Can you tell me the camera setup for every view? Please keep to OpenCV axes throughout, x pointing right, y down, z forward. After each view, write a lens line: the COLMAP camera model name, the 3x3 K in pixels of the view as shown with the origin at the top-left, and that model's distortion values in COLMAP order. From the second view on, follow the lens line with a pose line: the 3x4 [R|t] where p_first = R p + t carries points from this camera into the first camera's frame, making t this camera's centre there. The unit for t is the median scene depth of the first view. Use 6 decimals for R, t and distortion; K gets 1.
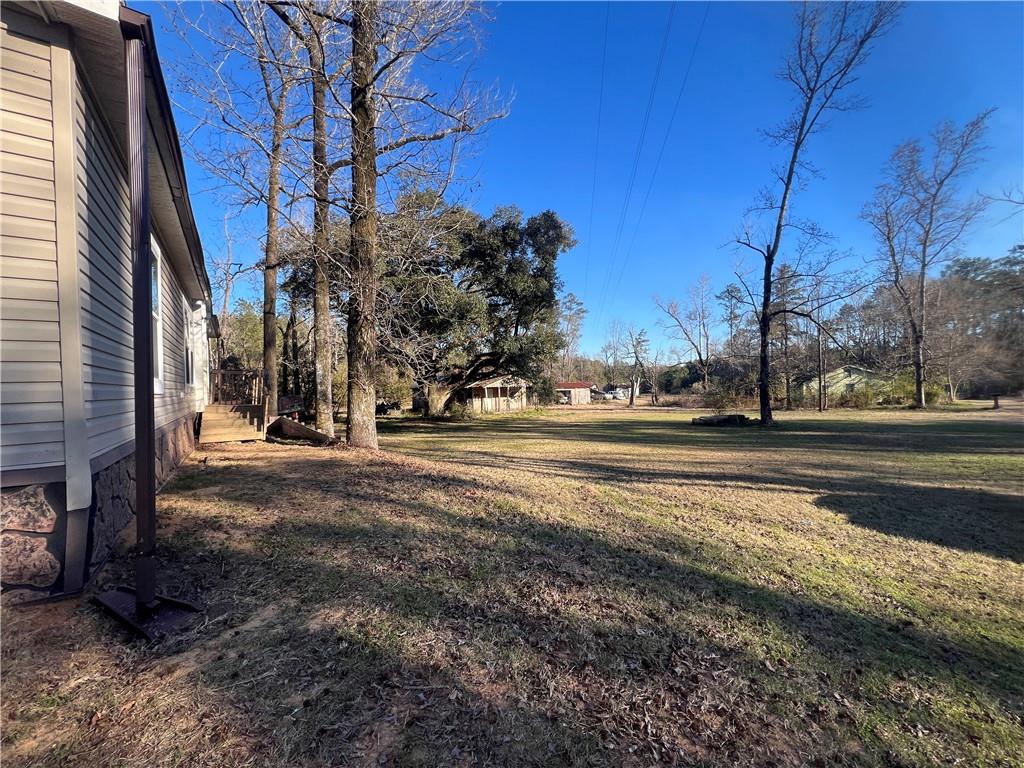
lens RADIAL K [[408.5, 0, 513.3], [0, 408.5, 381.8], [0, 0, 1]] dist [0.006722, -0.001073]
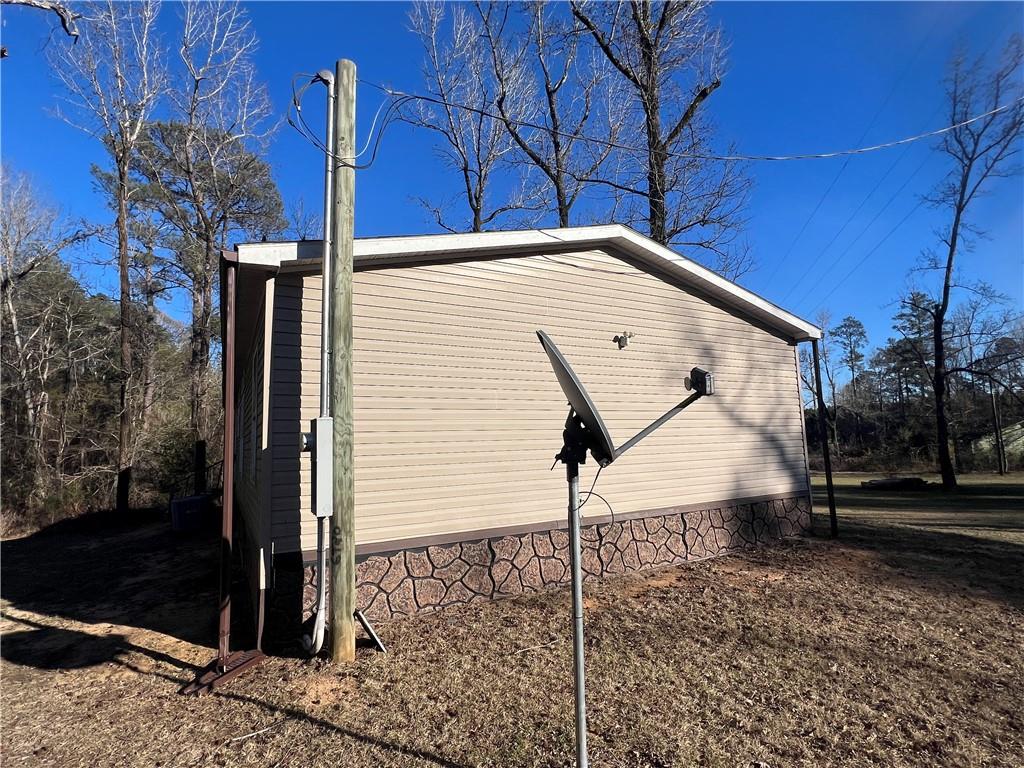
lens RADIAL K [[506.0, 0, 510.7], [0, 506.0, 387.1], [0, 0, 1]] dist [0.001535, -0.000669]
pose [[0.995733, -0.016336, -0.090819, -0.292179], [0.007127, 0.994880, -0.100809, -0.019115], [0.092001, 0.099732, 0.990752, -0.285370]]
